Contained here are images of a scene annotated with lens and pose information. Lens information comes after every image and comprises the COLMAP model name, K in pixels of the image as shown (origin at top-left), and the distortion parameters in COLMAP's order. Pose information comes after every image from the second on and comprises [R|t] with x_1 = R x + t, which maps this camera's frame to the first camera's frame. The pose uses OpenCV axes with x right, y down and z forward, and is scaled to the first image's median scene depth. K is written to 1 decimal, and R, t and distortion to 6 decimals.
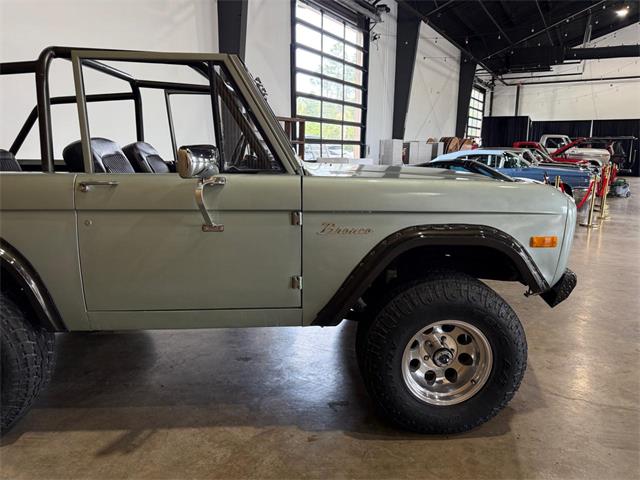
lens RADIAL K [[452.6, 0, 320.0], [0, 452.6, 240.0], [0, 0, 1]] dist [0.072911, -0.113887]
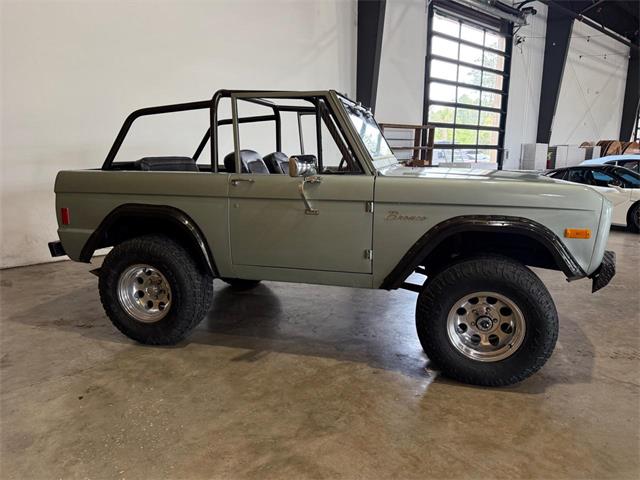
lens RADIAL K [[452.6, 0, 320.0], [0, 452.6, 240.0], [0, 0, 1]] dist [0.072911, -0.113887]
pose [[0.950496, 0.052698, -0.306235, 0.206818], [-0.056162, 0.998419, -0.002504, 0.057293], [0.305619, 0.019578, 0.951953, -0.317332]]
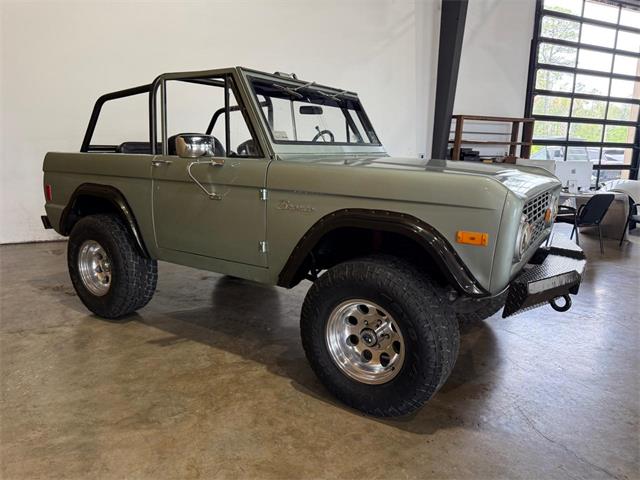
lens RADIAL K [[458.0, 0, 321.8], [0, 458.0, 238.0], [0, 0, 1]] dist [0.002525, -0.005050]
pose [[0.807654, 0.119314, -0.577460, 0.736861], [-0.129097, 0.991335, 0.024268, 0.017953], [0.575352, 0.054948, 0.816058, 0.068262]]
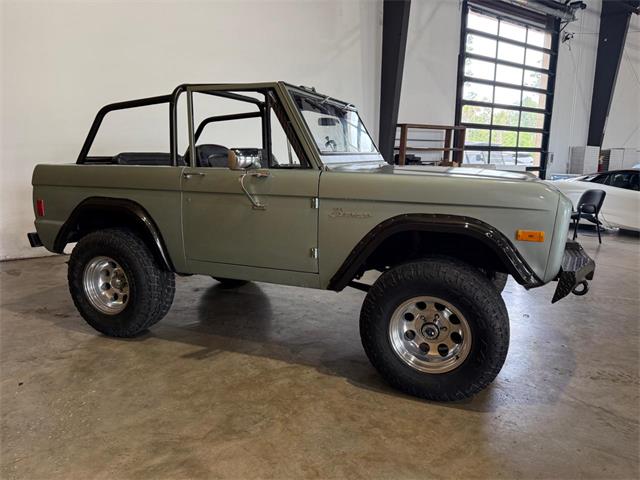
lens RADIAL K [[454.4, 0, 321.0], [0, 454.4, 236.6], [0, 0, 1]] dist [0.031448, -0.041792]
pose [[0.906145, 0.073384, -0.416552, 0.464972], [-0.085001, 0.996337, -0.009382, 0.053015], [0.414337, 0.043909, 0.909064, -0.160166]]
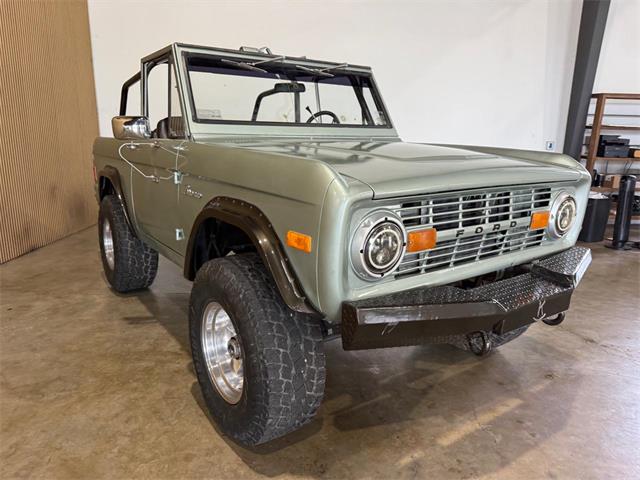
lens RADIAL K [[458.0, 0, 321.8], [0, 458.0, 238.0], [0, 0, 1]] dist [0.002525, -0.005050]
pose [[0.527124, 0.178799, -0.830766, 1.033862], [-0.178357, 0.979117, 0.097559, -0.068273], [0.830861, 0.096747, 0.548006, 0.613583]]
